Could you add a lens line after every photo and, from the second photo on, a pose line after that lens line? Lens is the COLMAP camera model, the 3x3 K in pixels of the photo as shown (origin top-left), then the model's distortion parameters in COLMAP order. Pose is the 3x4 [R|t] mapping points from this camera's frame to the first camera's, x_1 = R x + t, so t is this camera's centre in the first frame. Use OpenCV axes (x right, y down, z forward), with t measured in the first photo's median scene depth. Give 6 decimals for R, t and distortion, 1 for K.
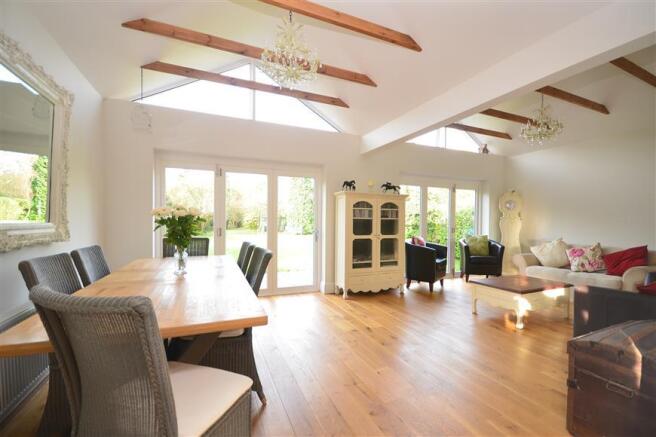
lens RADIAL K [[286.9, 0, 335.1], [0, 286.9, 224.4], [0, 0, 1]] dist [0.001078, -0.000378]
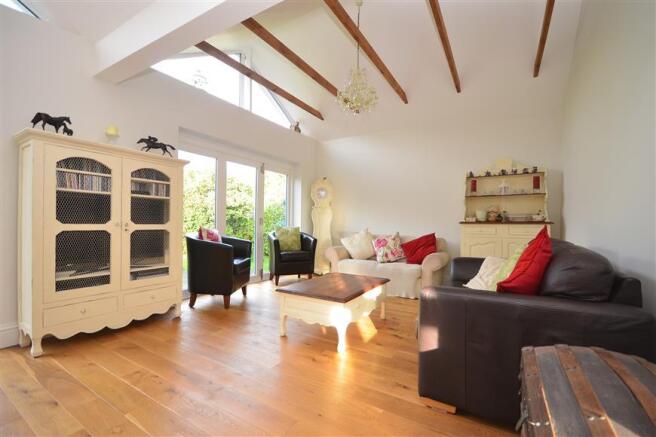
lens RADIAL K [[286.9, 0, 331.4], [0, 286.9, 222.1], [0, 0, 1]] dist [0.001078, -0.000378]
pose [[0.824046, 0.003722, 0.566510, 0.157605], [-0.000494, 0.999983, -0.005851, 0.035122], [-0.566522, 0.004541, 0.824034, 0.304152]]
